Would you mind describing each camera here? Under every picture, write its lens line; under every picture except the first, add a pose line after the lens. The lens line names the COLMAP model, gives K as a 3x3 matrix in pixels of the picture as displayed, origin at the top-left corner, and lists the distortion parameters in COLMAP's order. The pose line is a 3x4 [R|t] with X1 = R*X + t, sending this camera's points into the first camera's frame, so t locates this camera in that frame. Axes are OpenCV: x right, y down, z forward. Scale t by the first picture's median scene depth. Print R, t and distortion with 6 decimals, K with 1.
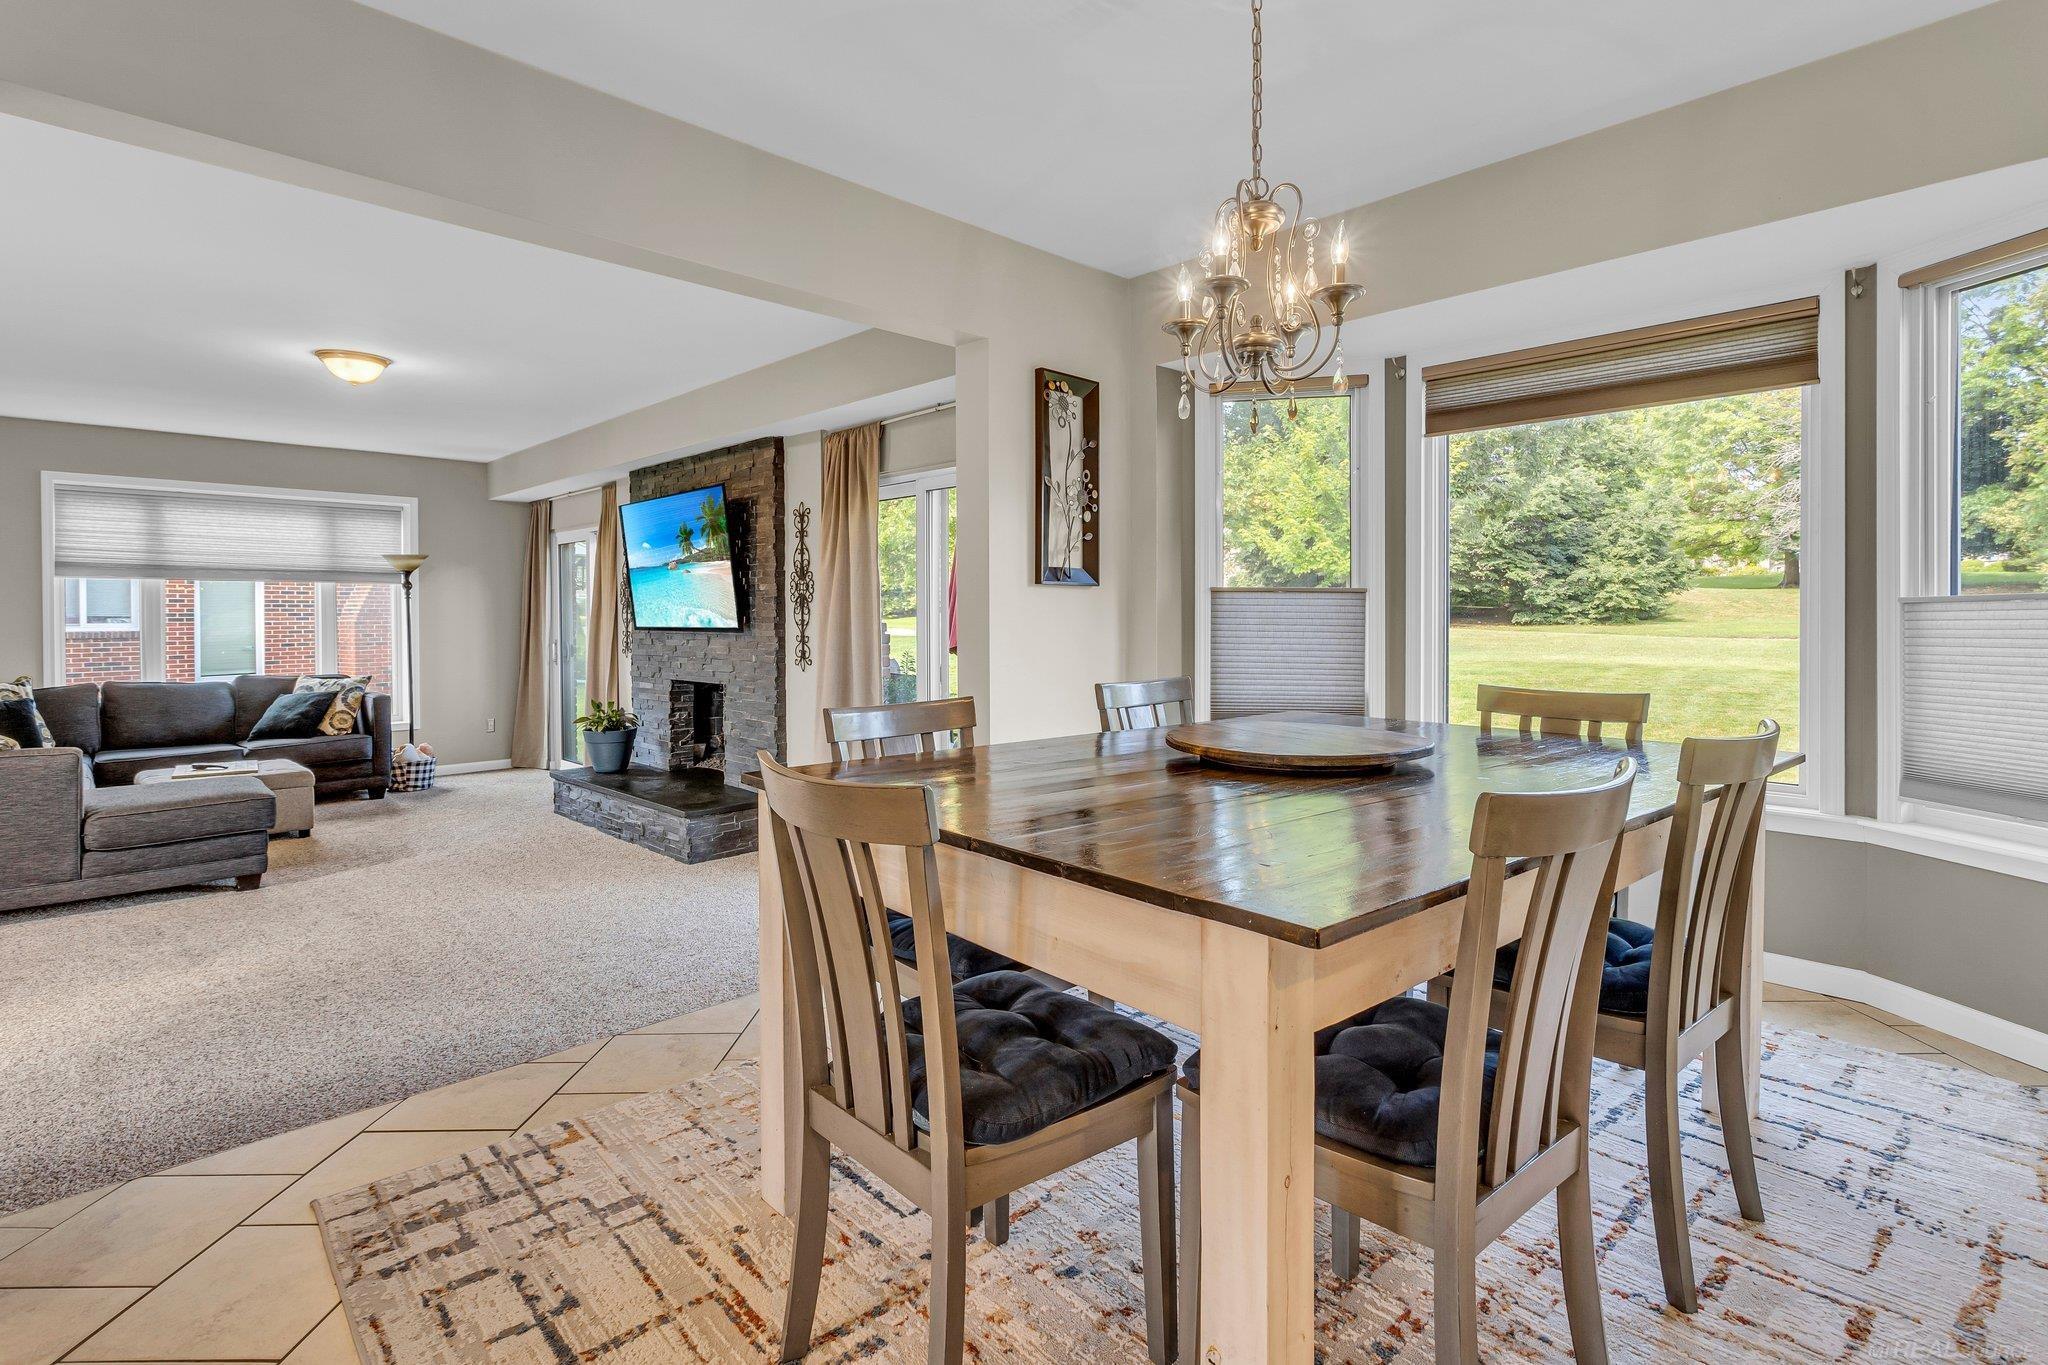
lens RADIAL K [[964.6, 0, 1020.8], [0, 964.6, 625.4], [0, 0, 1]] dist [-0.000004, -0.000017]
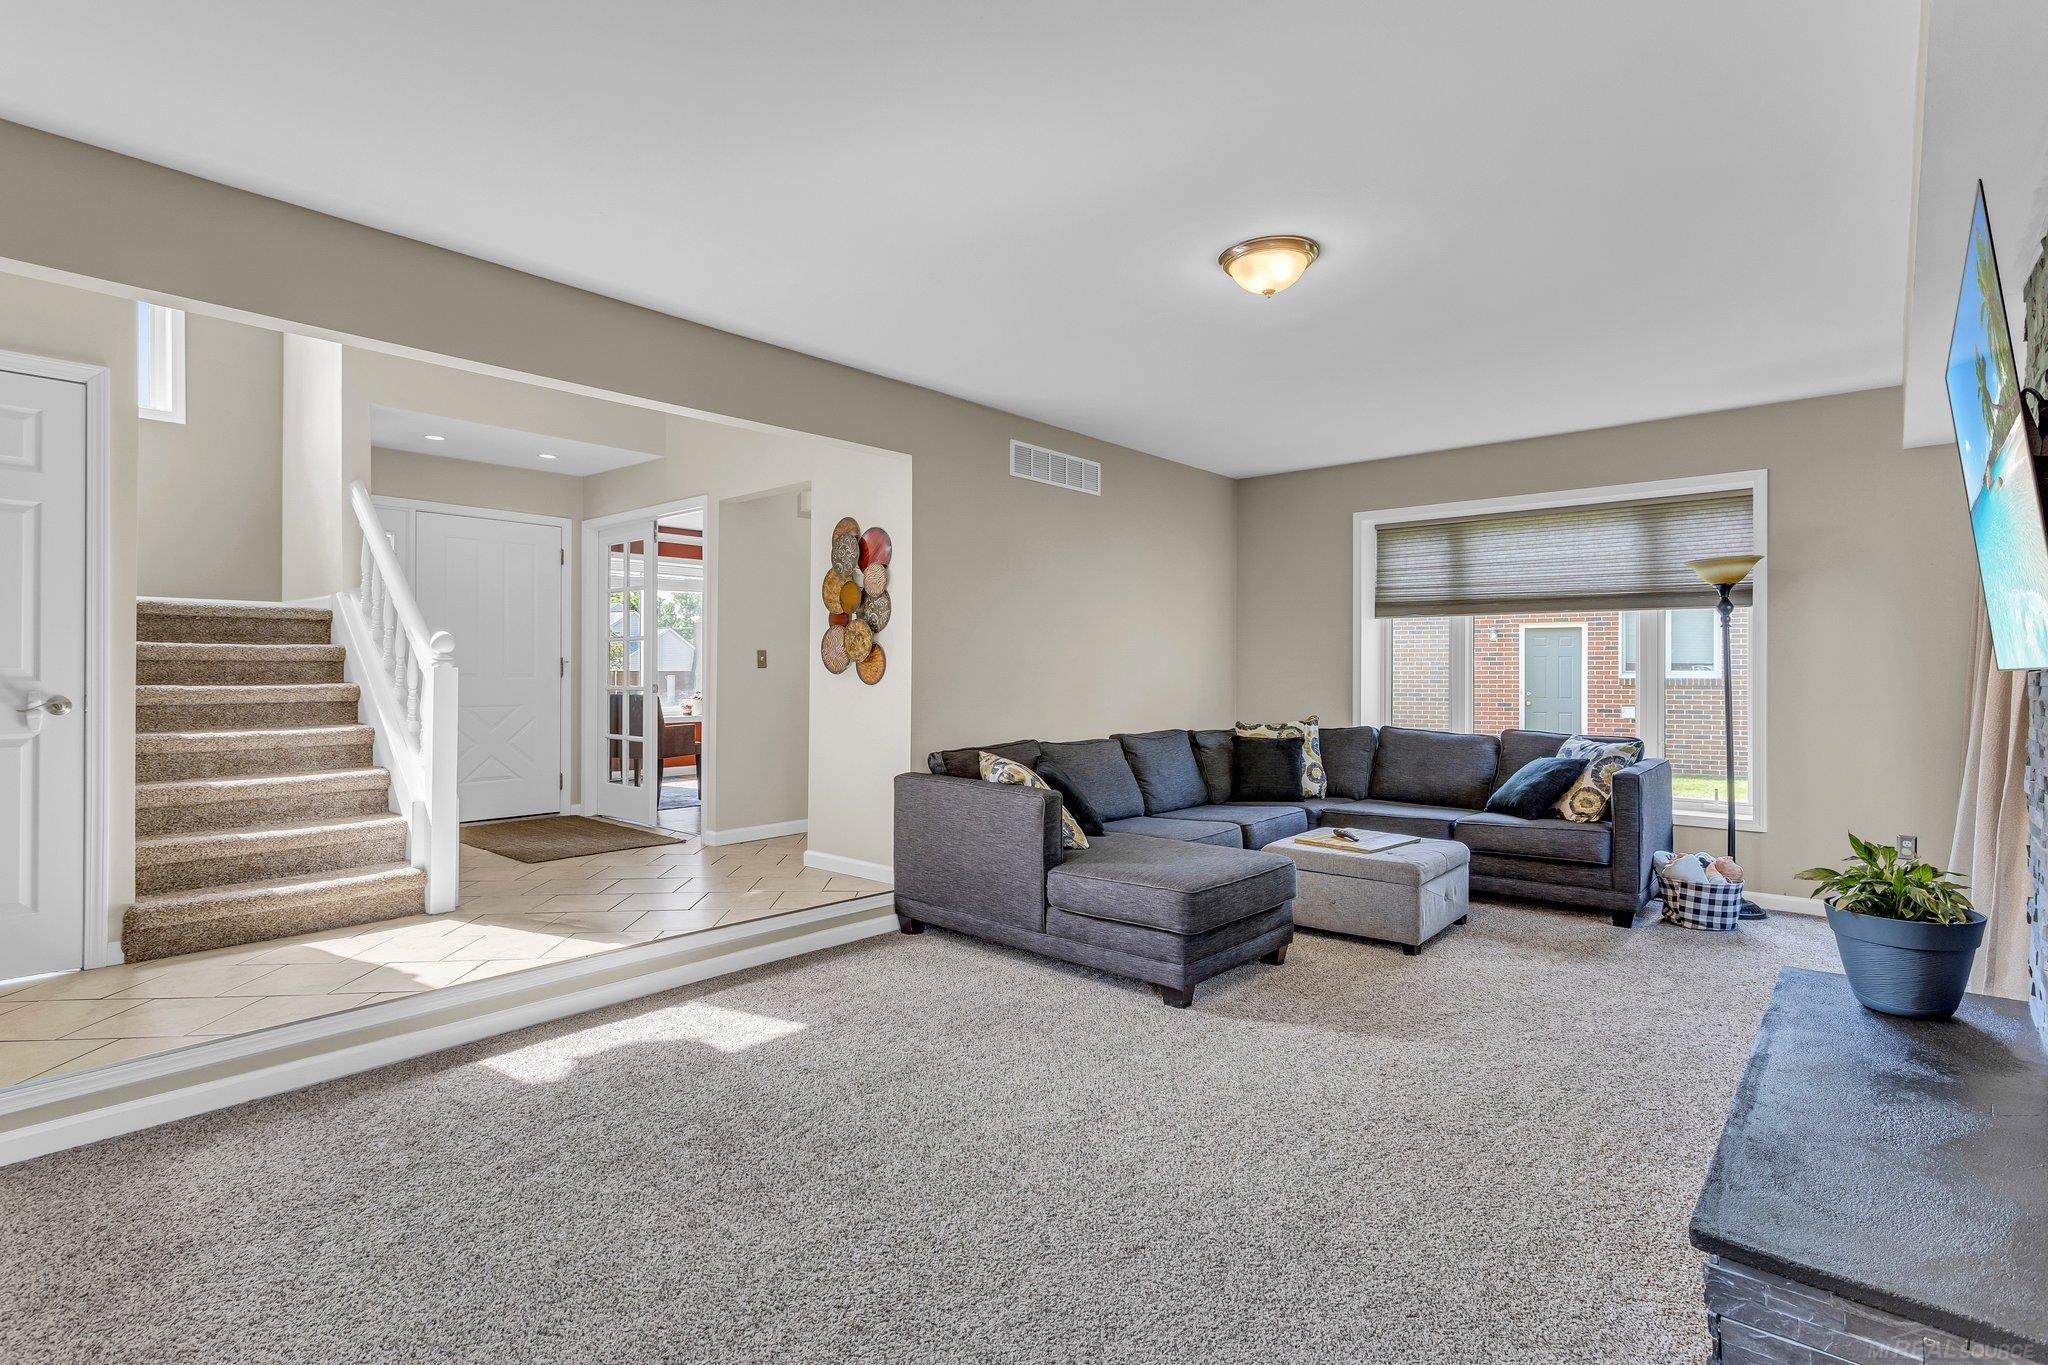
lens RADIAL K [[958.5, 0, 1024.0], [0, 958.5, 682.5], [0, 0, 1]] dist [0.000457, 0.000055]
pose [[0.071556, 0.016258, -0.997304, -0.033721], [-0.010753, 0.999822, 0.015527, 0.004432], [0.997379, 0.009612, 0.071718, 0.531957]]
